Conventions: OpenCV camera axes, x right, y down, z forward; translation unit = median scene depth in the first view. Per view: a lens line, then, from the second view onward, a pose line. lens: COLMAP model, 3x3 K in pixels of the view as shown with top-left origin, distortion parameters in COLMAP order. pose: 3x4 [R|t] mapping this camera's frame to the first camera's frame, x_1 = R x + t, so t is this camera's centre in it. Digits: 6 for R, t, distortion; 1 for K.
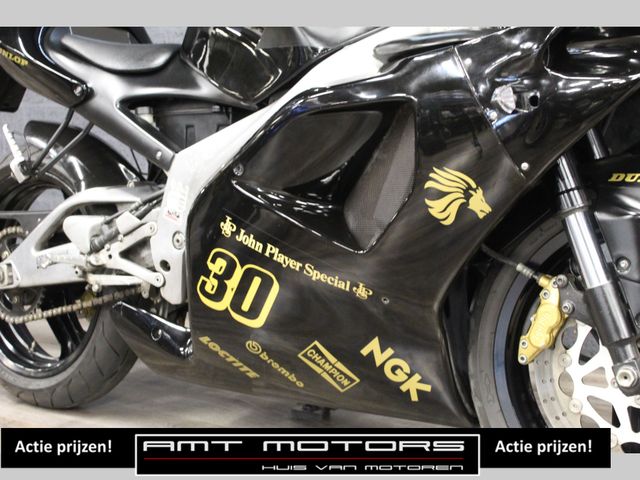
lens RADIAL K [[936.3, 0, 320.0], [0, 936.3, 240.0], [0, 0, 1]] dist [-0.031940, 0.035370]
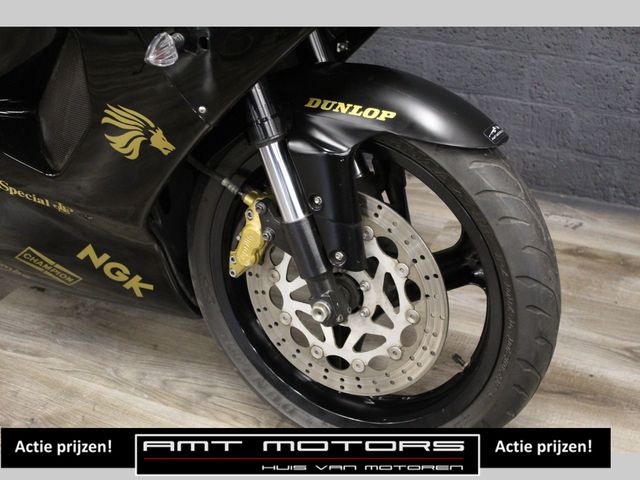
lens RADIAL K [[936.3, 0, 320.0], [0, 936.3, 240.0], [0, 0, 1]] dist [-0.031940, 0.035370]
pose [[0.991486, -0.068293, 0.110871, 0.185774], [0.023225, 0.930529, 0.365480, -0.240155], [-0.128128, -0.359793, 0.924193, 0.091009]]
